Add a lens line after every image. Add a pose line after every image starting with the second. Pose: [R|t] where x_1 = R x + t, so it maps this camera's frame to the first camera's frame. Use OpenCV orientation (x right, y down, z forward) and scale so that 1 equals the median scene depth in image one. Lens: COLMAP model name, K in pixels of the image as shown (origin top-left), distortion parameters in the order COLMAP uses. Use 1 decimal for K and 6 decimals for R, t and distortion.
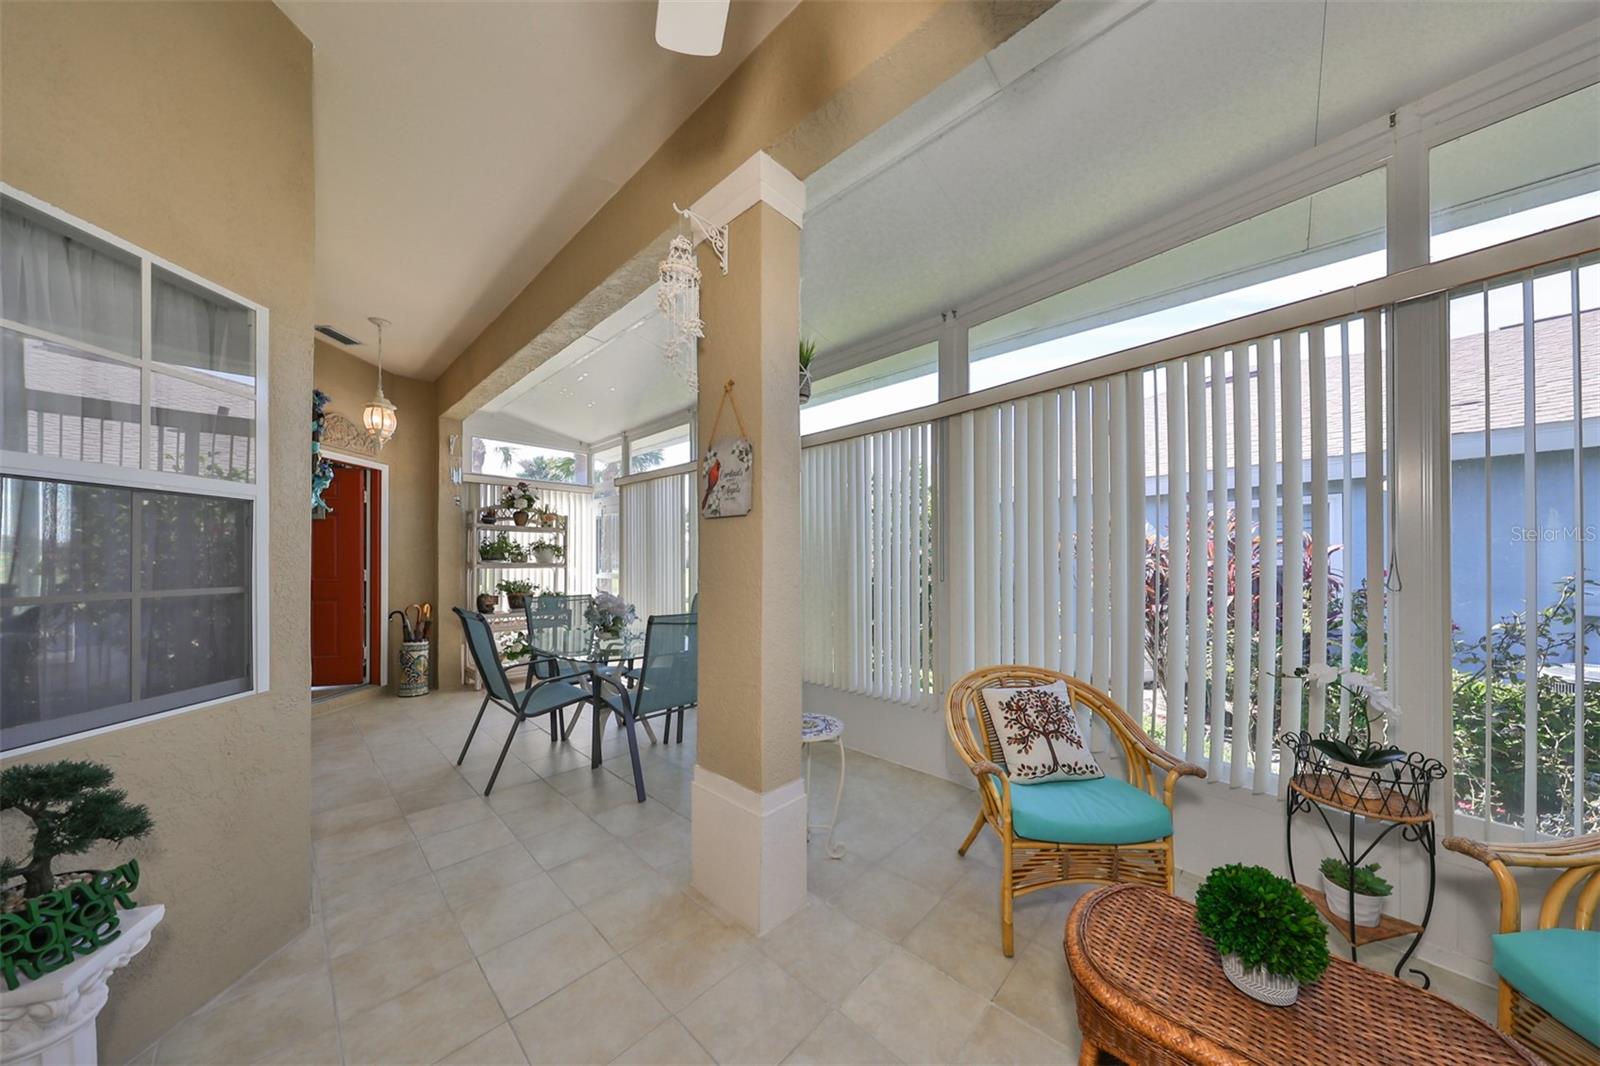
lens RADIAL K [[500.7, 0, 806.7], [0, 500.7, 551.9], [0, 0, 1]] dist [-0.001235, -0.000045]
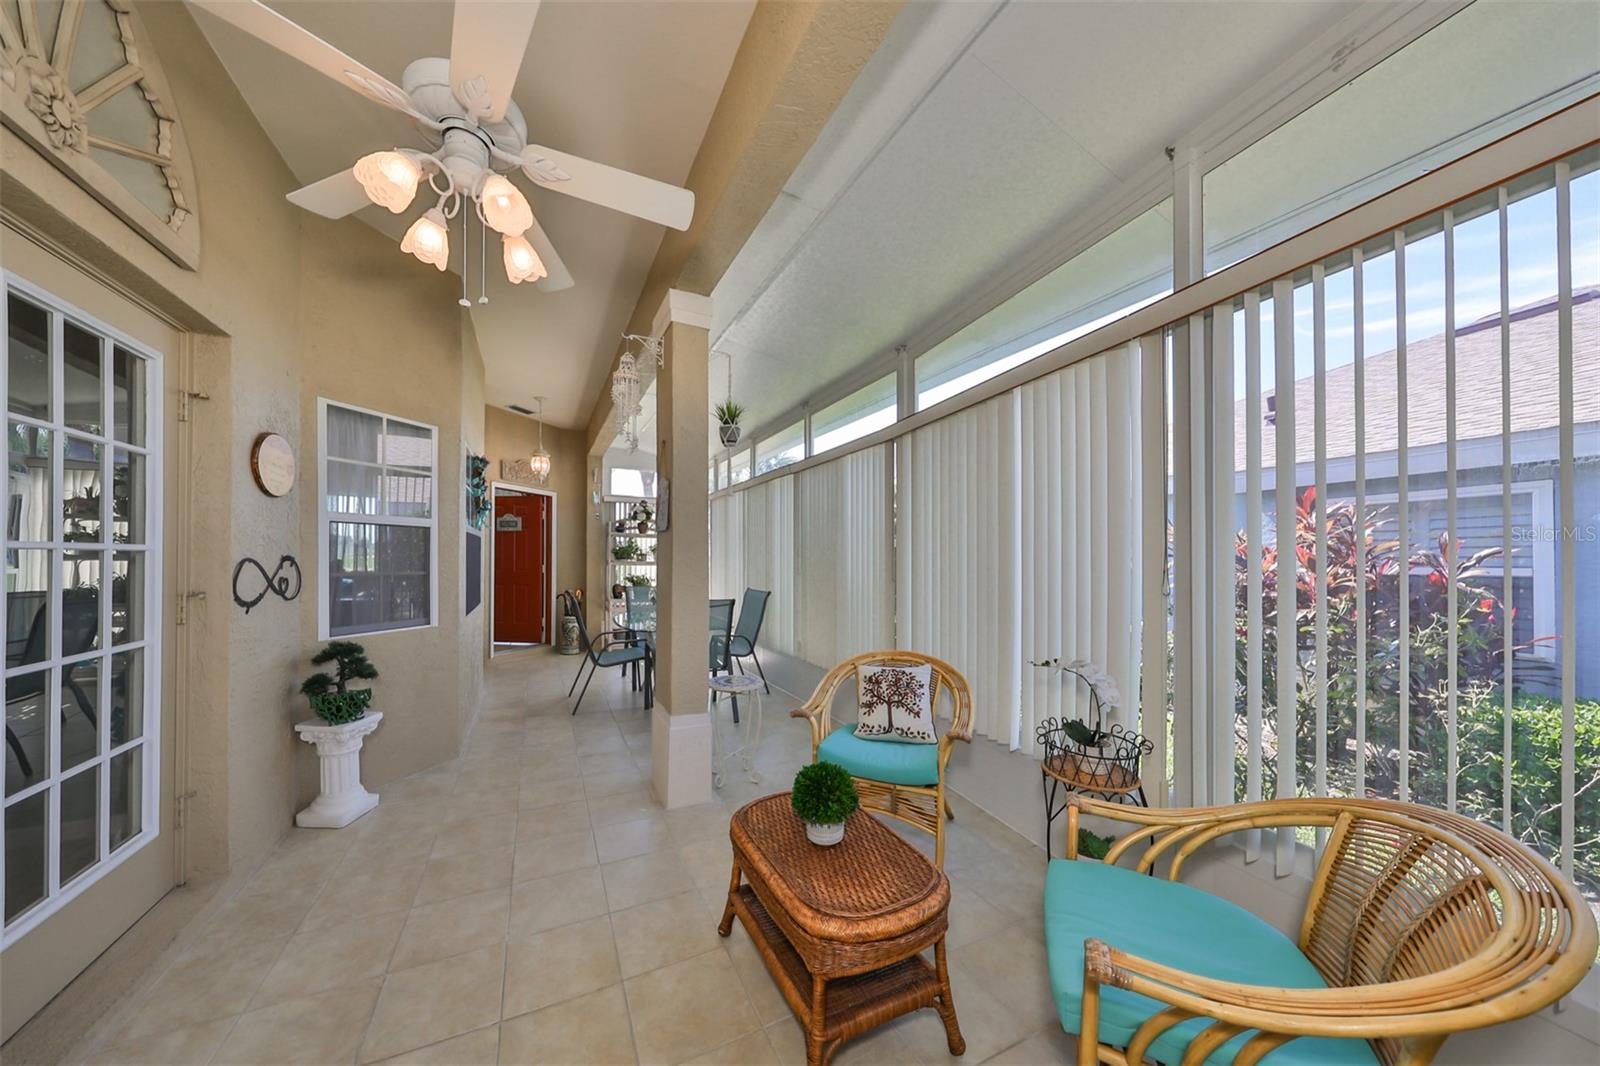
lens RADIAL K [[500.4, 0, 783.1], [0, 500.4, 553.8], [0, 0, 1]] dist [-0.000249, -0.000032]
pose [[0.933364, 0.004918, -0.358897, 0.626132], [-0.004462, 0.999988, 0.002100, -0.006535], [0.358903, -0.000359, 0.933375, -0.234051]]
